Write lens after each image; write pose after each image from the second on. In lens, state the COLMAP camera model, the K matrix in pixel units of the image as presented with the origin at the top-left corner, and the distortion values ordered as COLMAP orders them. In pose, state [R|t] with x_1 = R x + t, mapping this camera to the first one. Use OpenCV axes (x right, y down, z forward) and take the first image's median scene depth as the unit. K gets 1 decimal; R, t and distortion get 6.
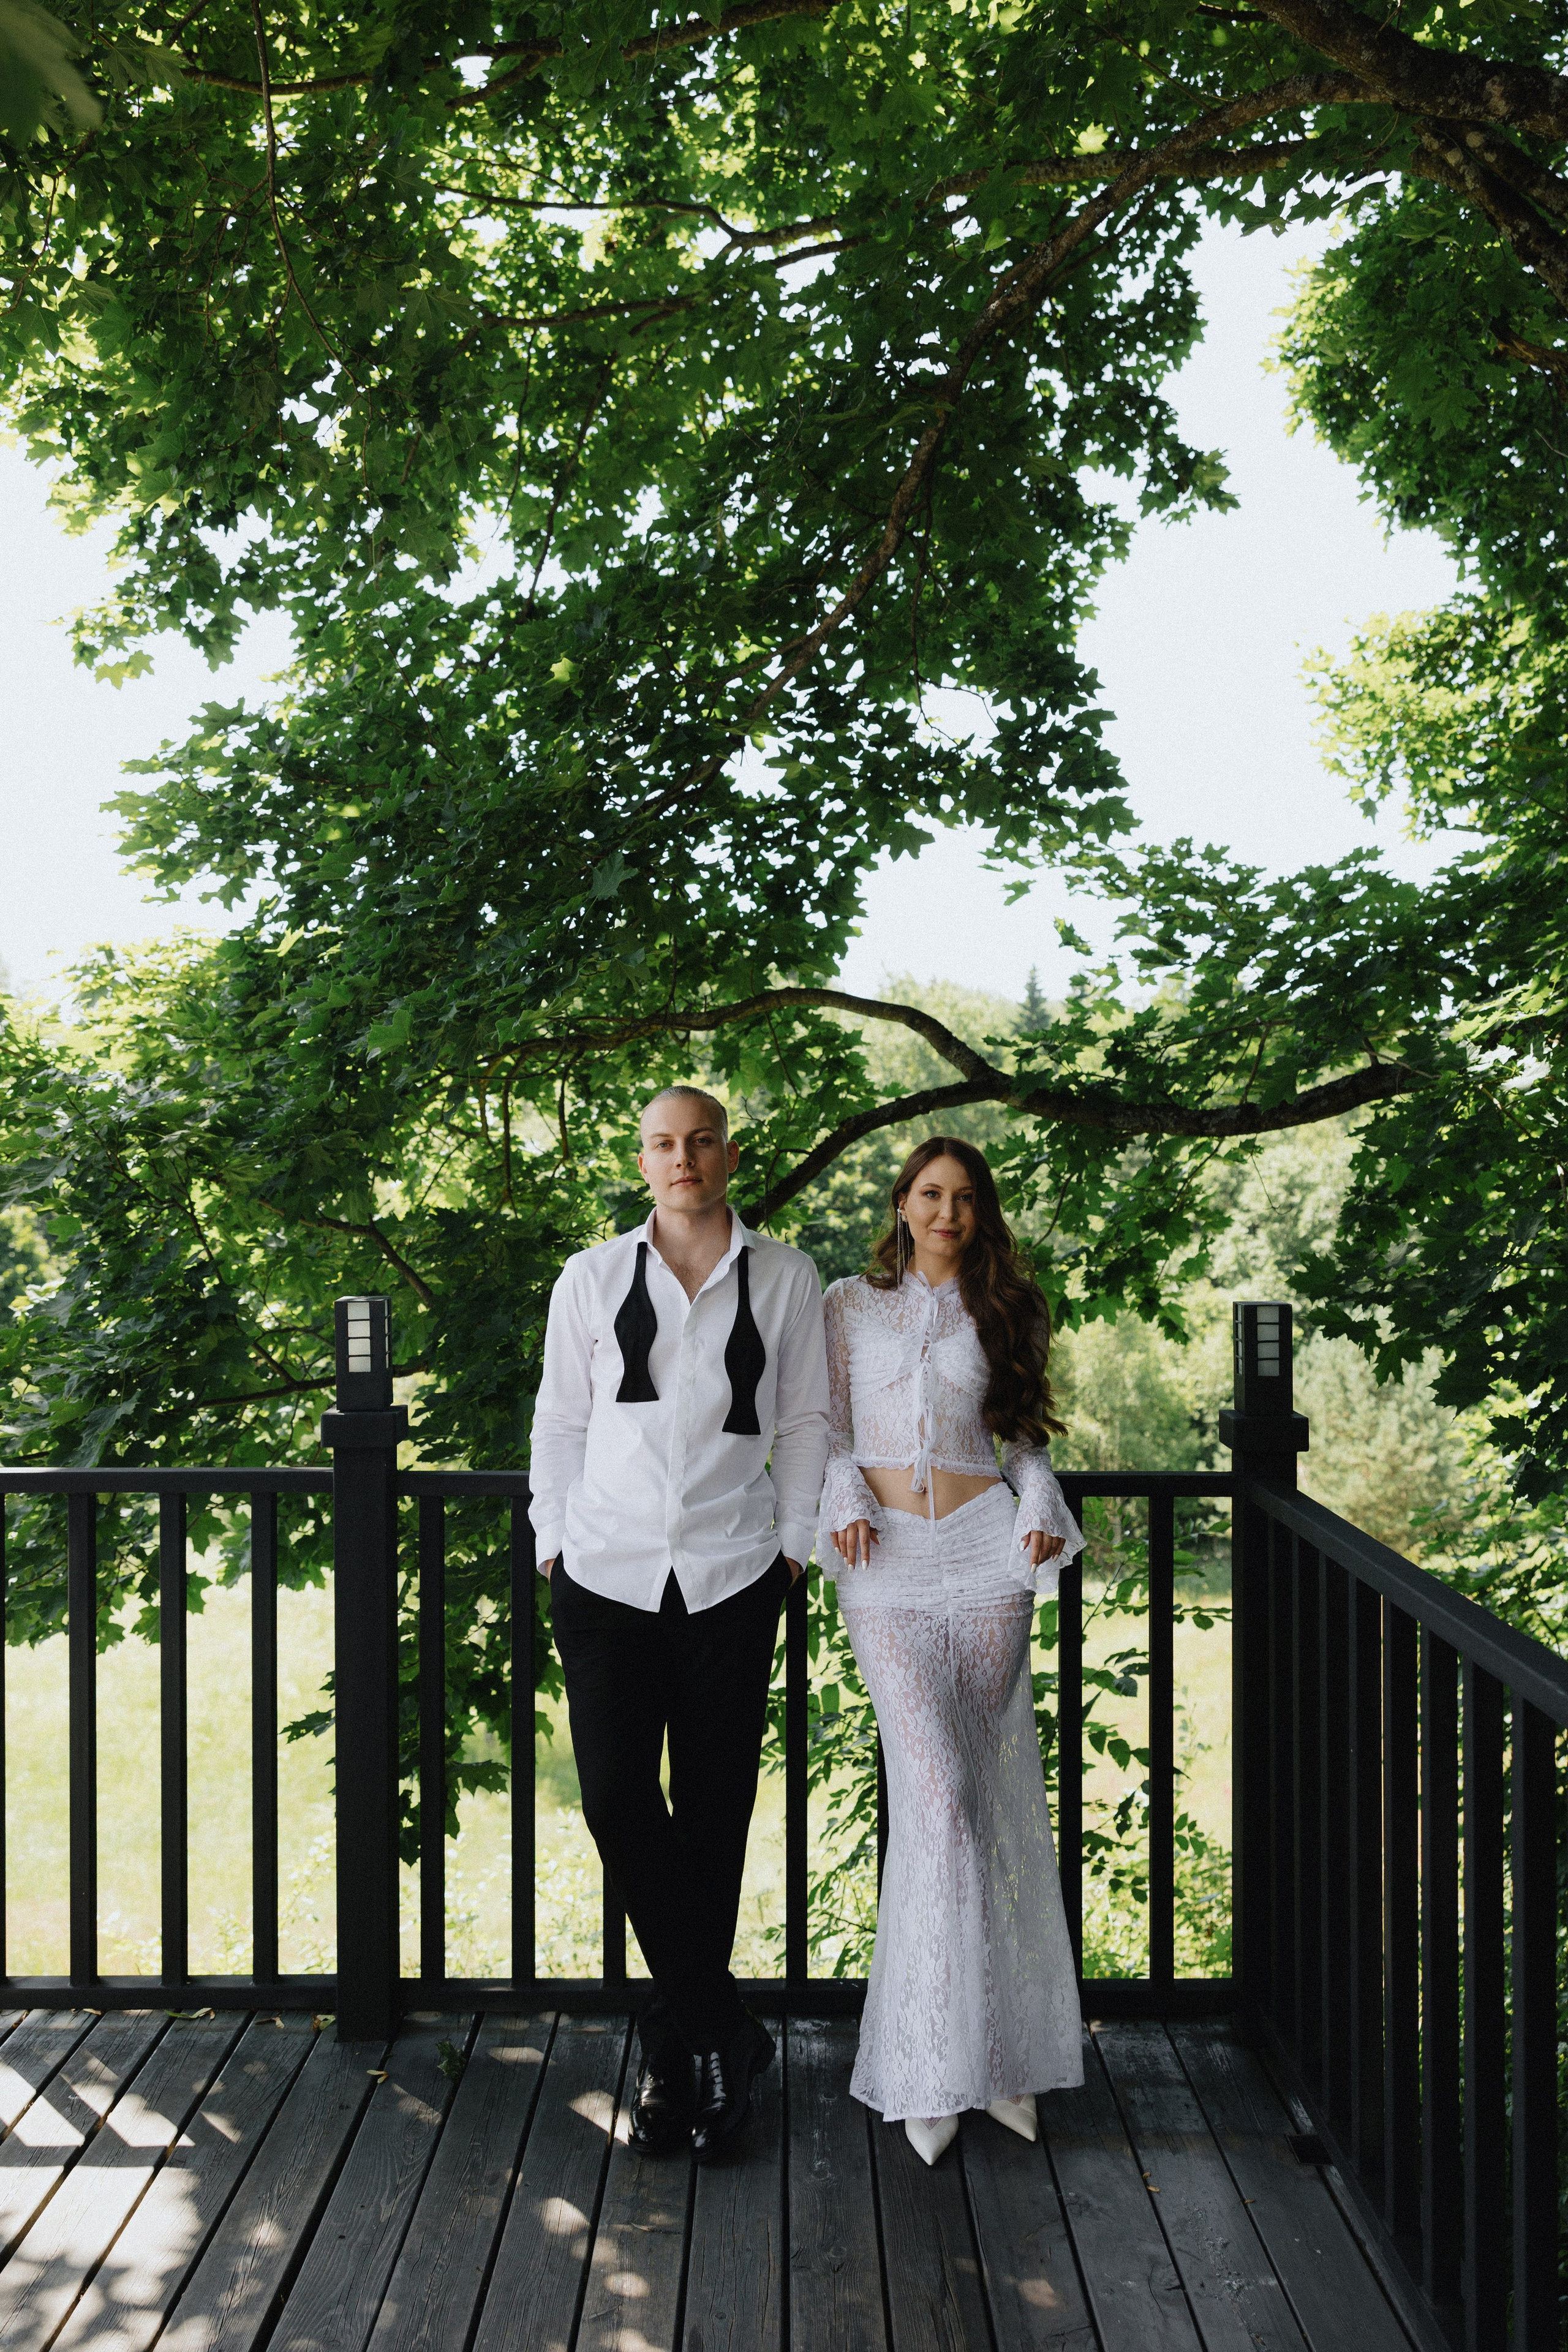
lens RADIAL K [[1969.0, 0, 781.5], [0, 1969.0, 1159.4], [0, 0, 1]] dist [0.046503, 0.004348]
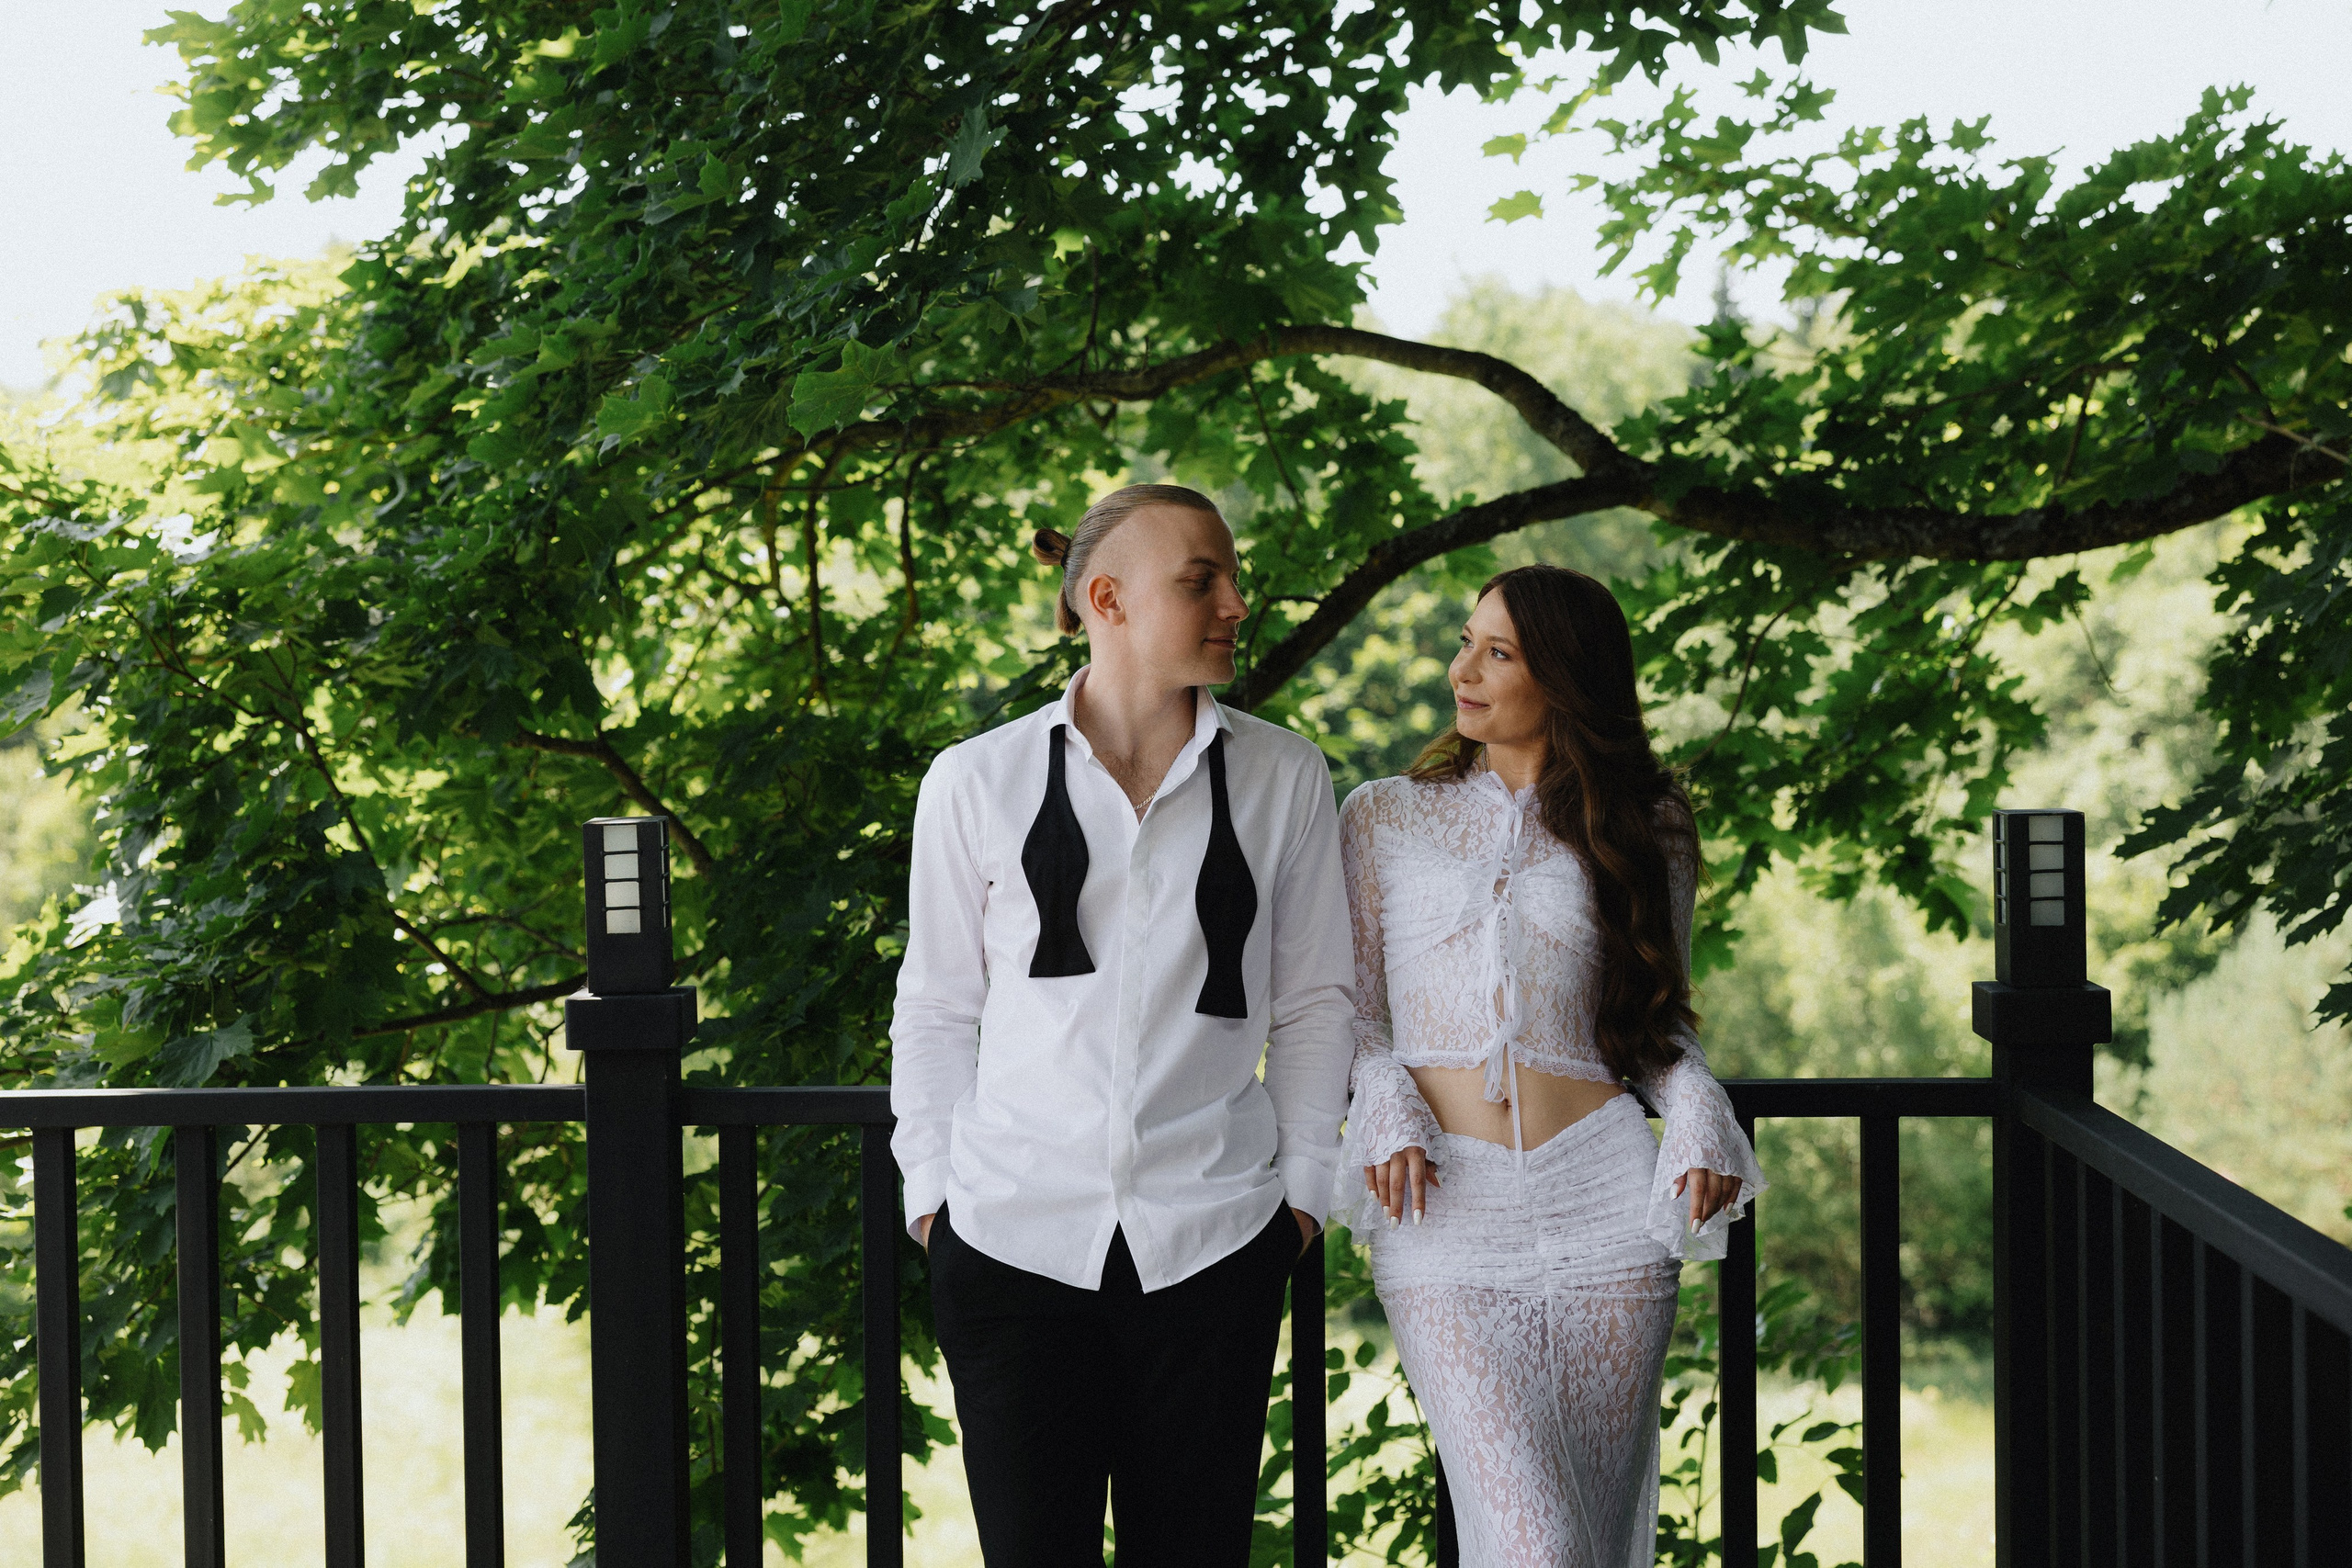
lens RADIAL K [[3588.6, 0, 1153.7], [0, 3588.6, 790.6], [0, 0, 1]] dist [0.076822, 0.000000]
pose [[0.999352, -0.013974, -0.033163, -0.001232], [0.015374, 0.998985, 0.042348, 0.007467], [0.032538, -0.042830, 0.998552, -0.098709]]
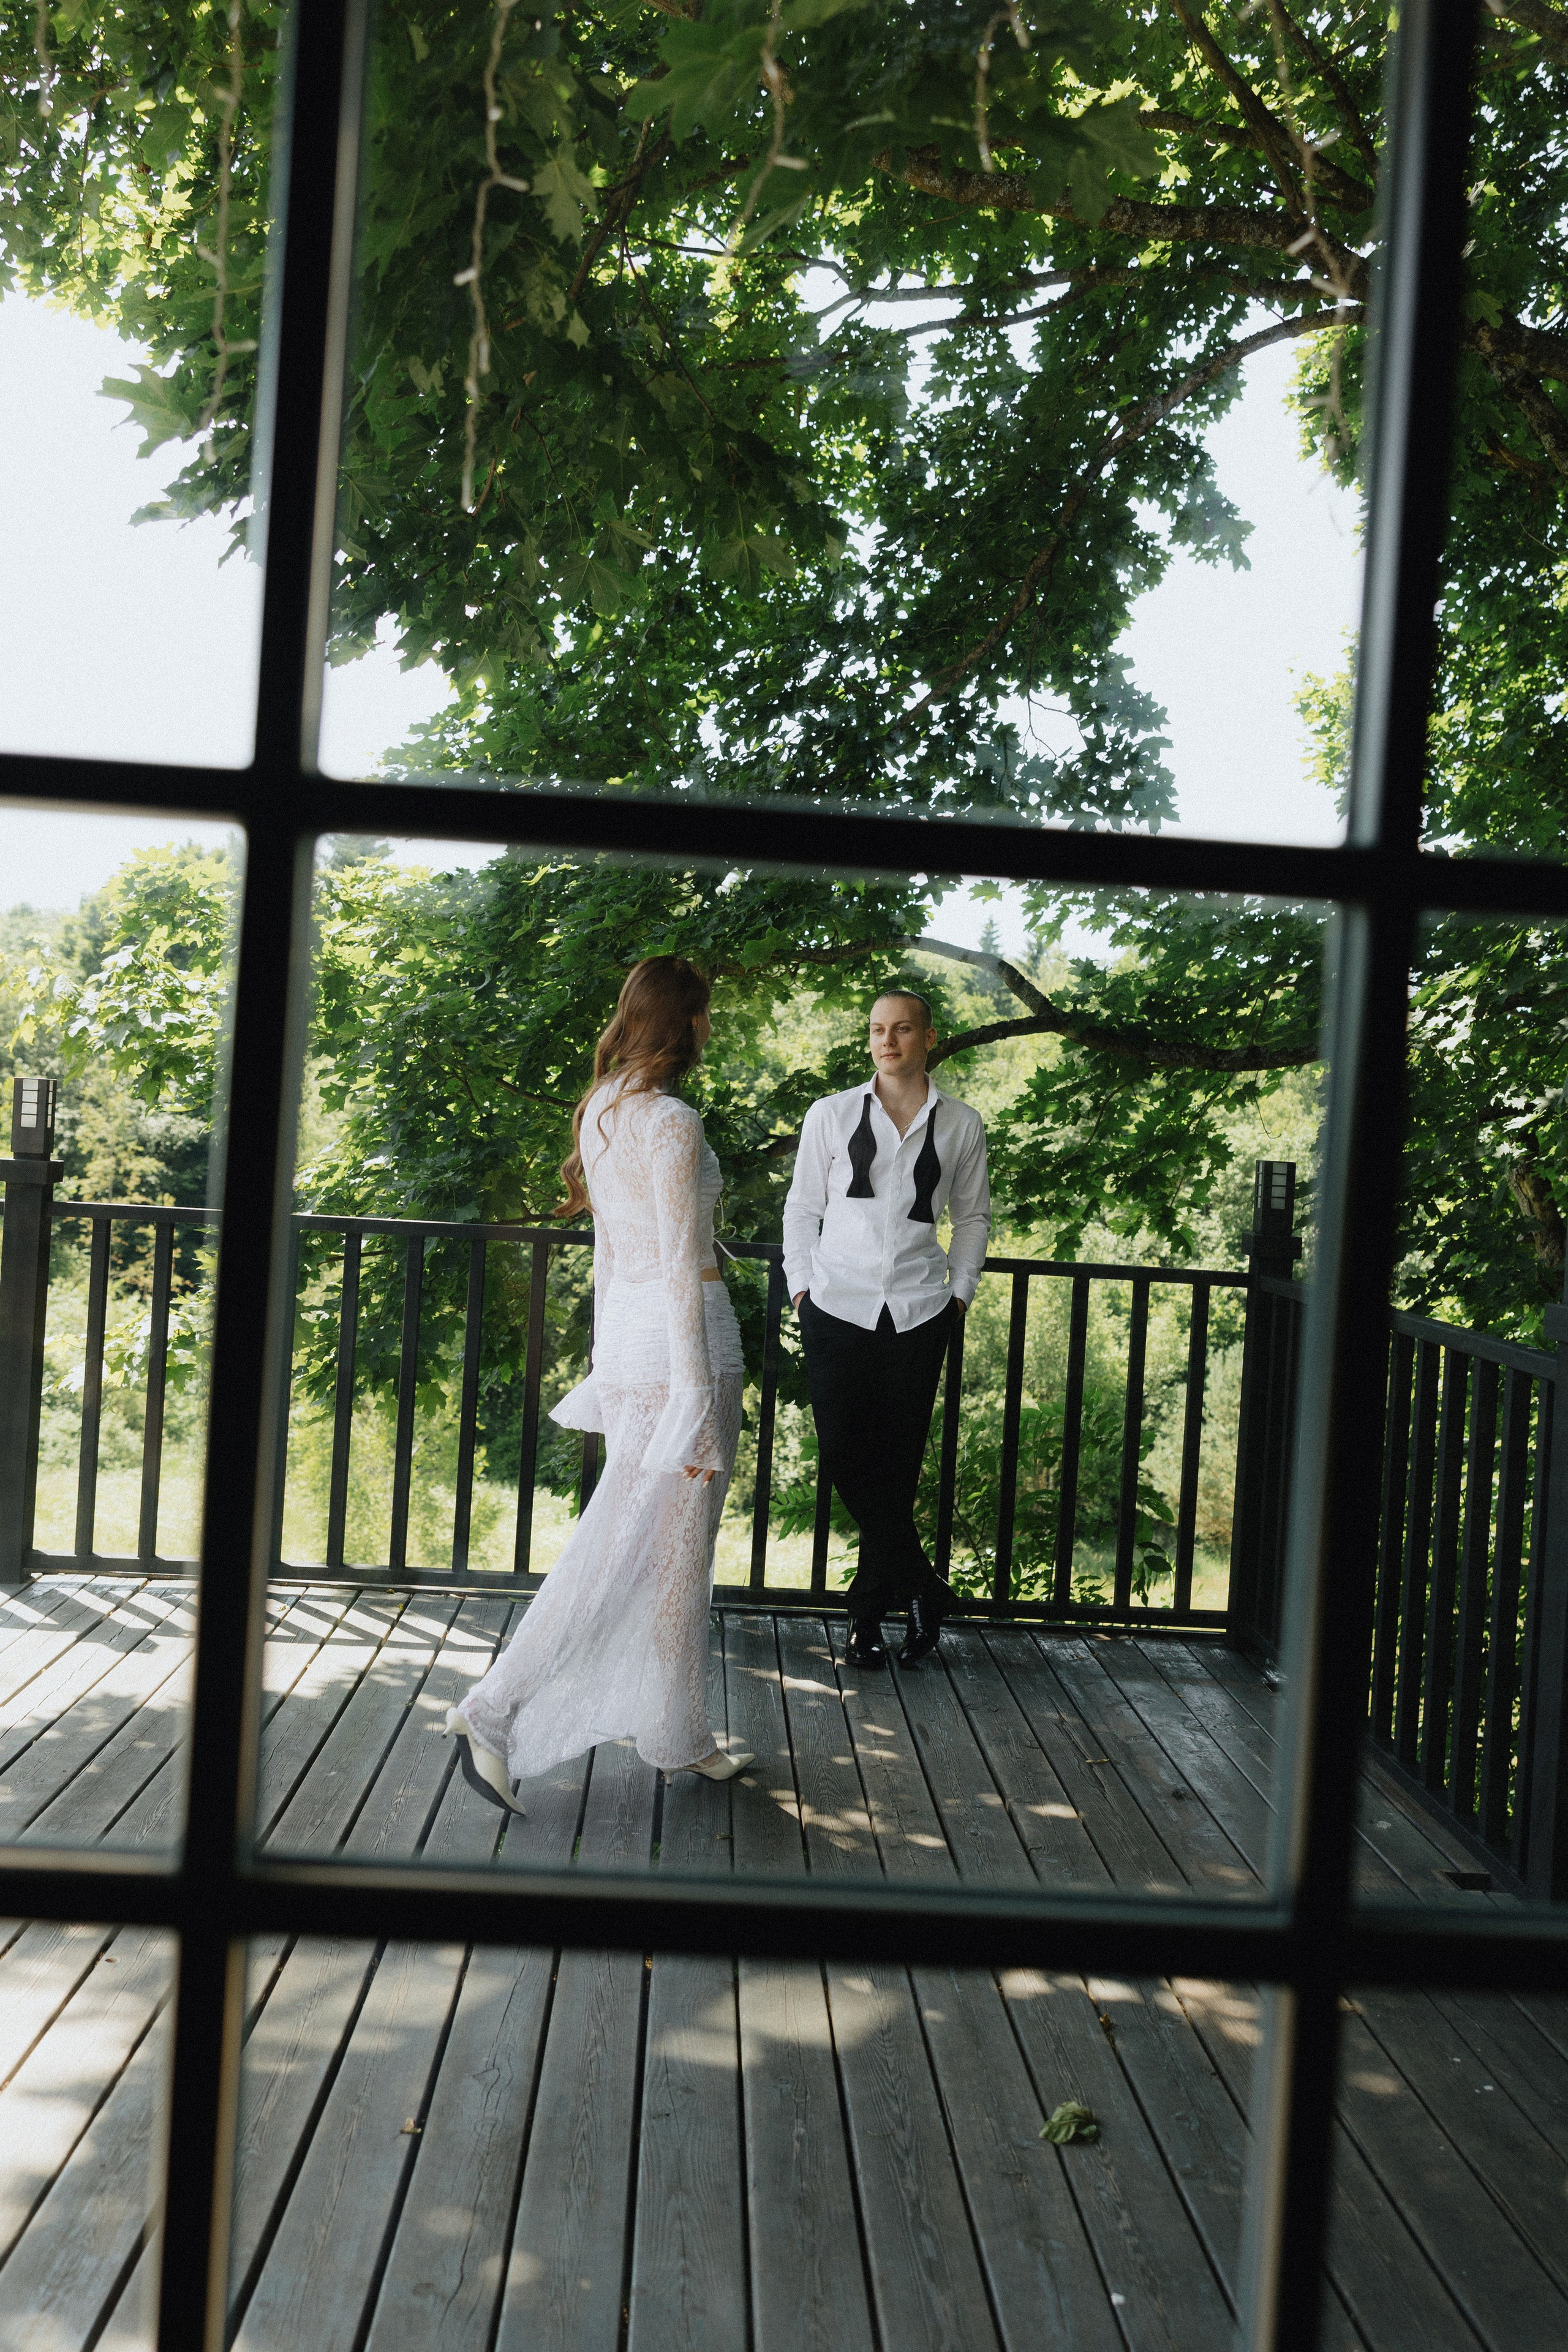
lens RADIAL K [[2171.7, 0, 797.5], [0, 2171.7, 1182.0], [0, 0, 1]] dist [0.100234, 0.000000]
pose [[0.996749, 0.058684, 0.055209, -0.121292], [-0.059861, 0.998008, 0.019907, 0.045203], [-0.053931, -0.023147, 0.998276, -0.377045]]
